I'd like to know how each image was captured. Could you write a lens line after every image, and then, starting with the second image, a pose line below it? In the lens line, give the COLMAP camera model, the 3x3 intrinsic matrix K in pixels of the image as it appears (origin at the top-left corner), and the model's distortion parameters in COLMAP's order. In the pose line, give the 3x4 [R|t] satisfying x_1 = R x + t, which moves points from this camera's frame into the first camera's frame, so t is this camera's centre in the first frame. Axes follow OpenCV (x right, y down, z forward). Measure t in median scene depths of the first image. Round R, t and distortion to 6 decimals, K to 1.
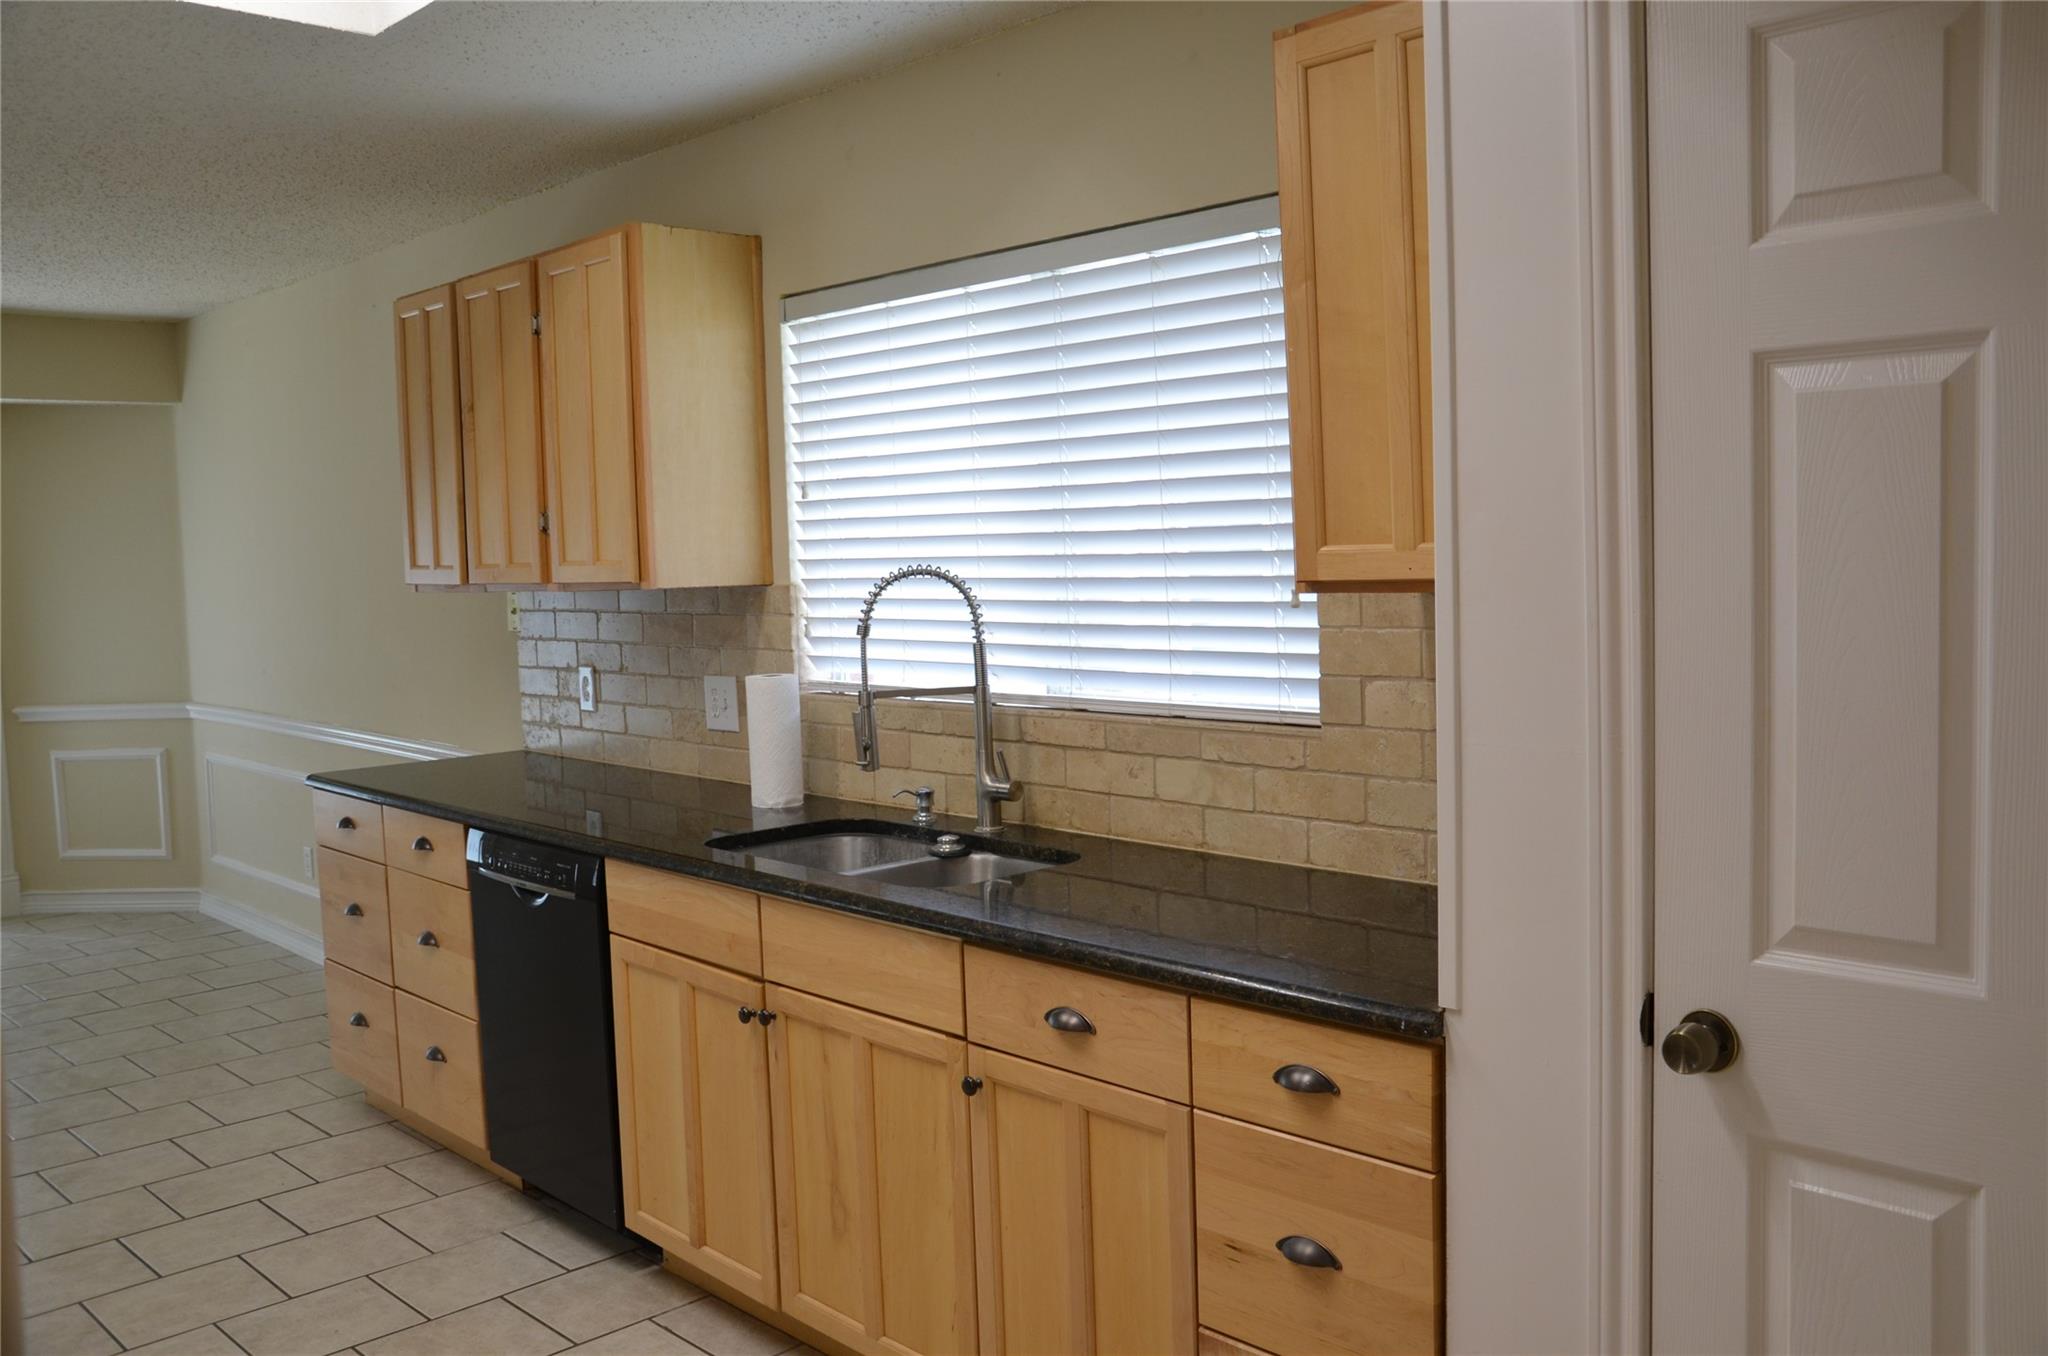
lens RADIAL K [[1738.2, 0, 1045.5], [0, 1738.2, 666.8], [0, 0, 1]] dist [-0.127283, 0.161392]
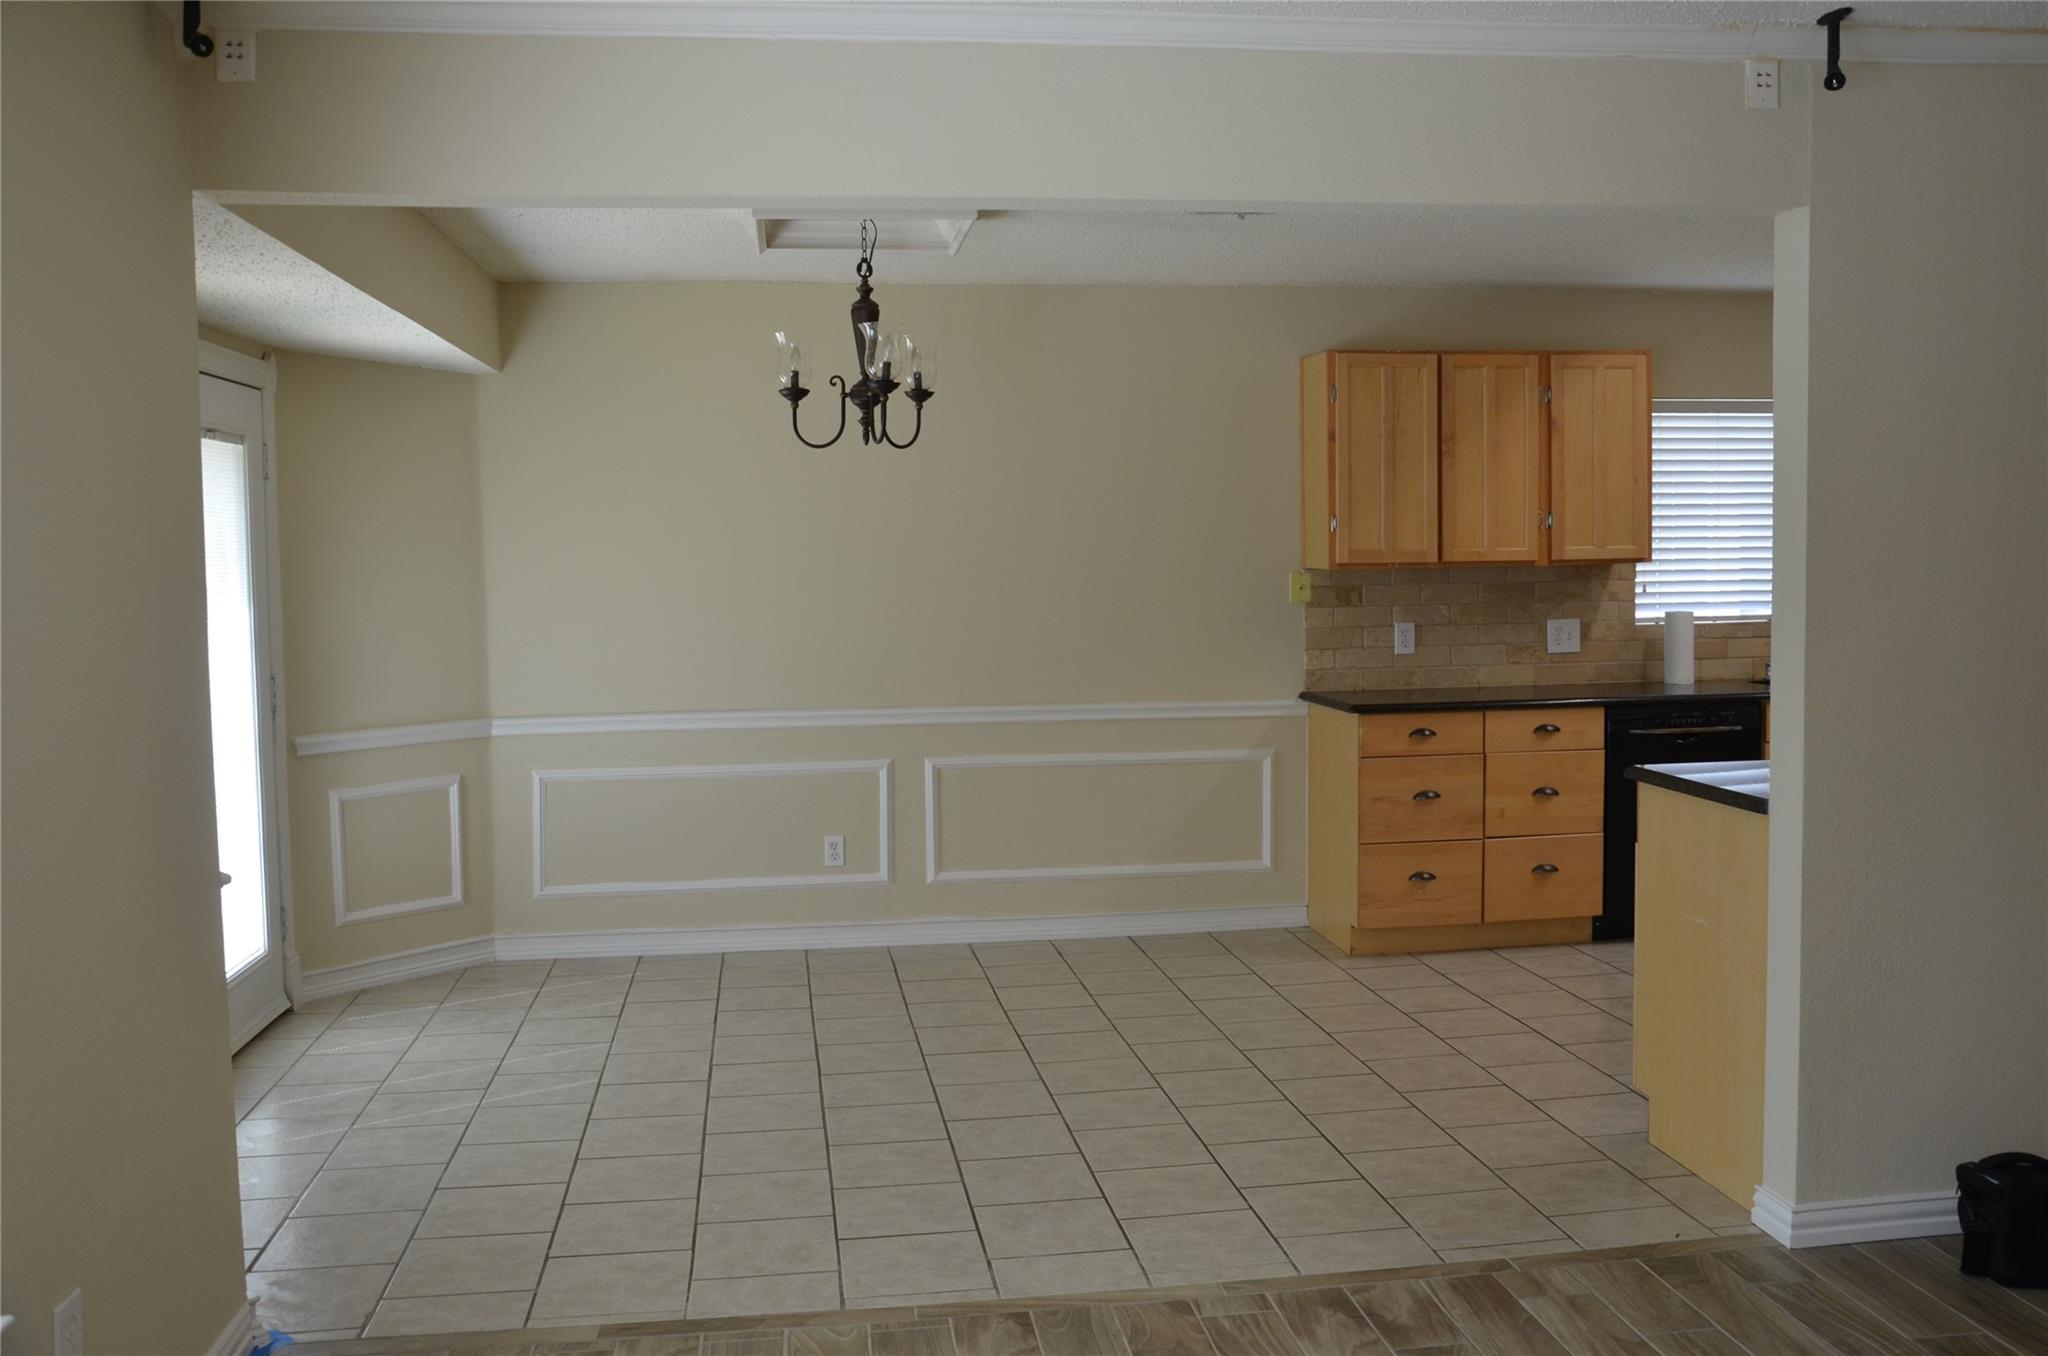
lens RADIAL K [[1738.2, 0, 1084.8], [0, 1738.2, 659.0], [0, 0, 1]] dist [-0.127283, 0.161392]
pose [[0.577751, -0.046705, 0.814876, -3.454982], [0.057659, 0.998203, 0.016332, -0.019178], [-0.814174, 0.037549, 0.579406, 0.814976]]
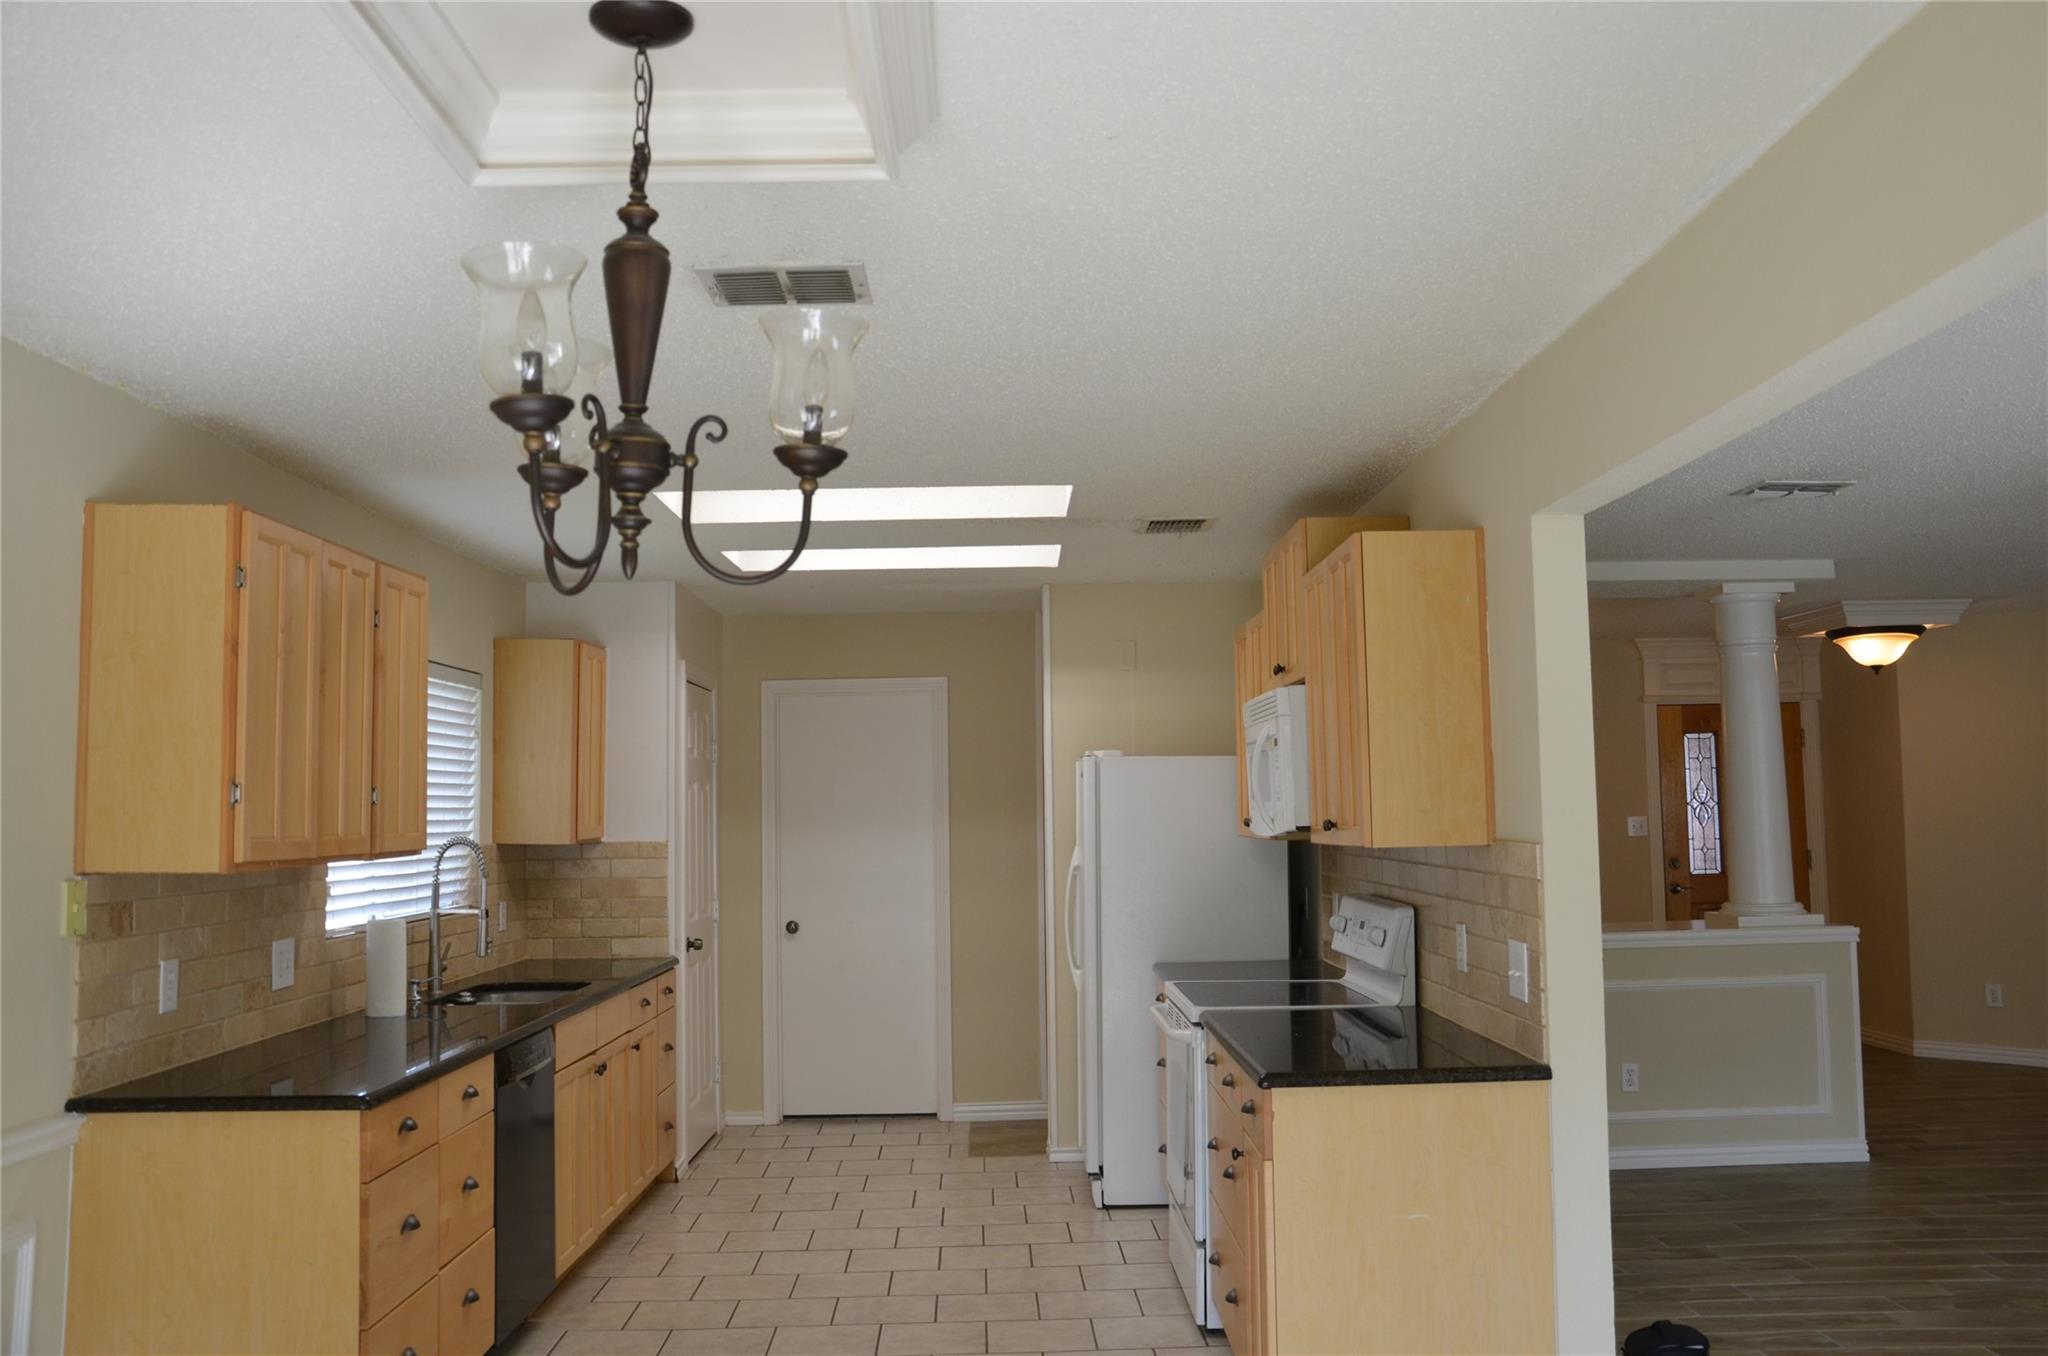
lens RADIAL K [[1738.2, 0, 1033.6], [0, 1738.2, 671.5], [0, 0, 1]] dist [-0.127283, 0.161392]
pose [[-0.725755, 0.075019, 0.683850, -2.555708], [0.063515, 0.997098, -0.041975, -0.177434], [-0.685015, 0.012971, -0.728414, 2.866485]]
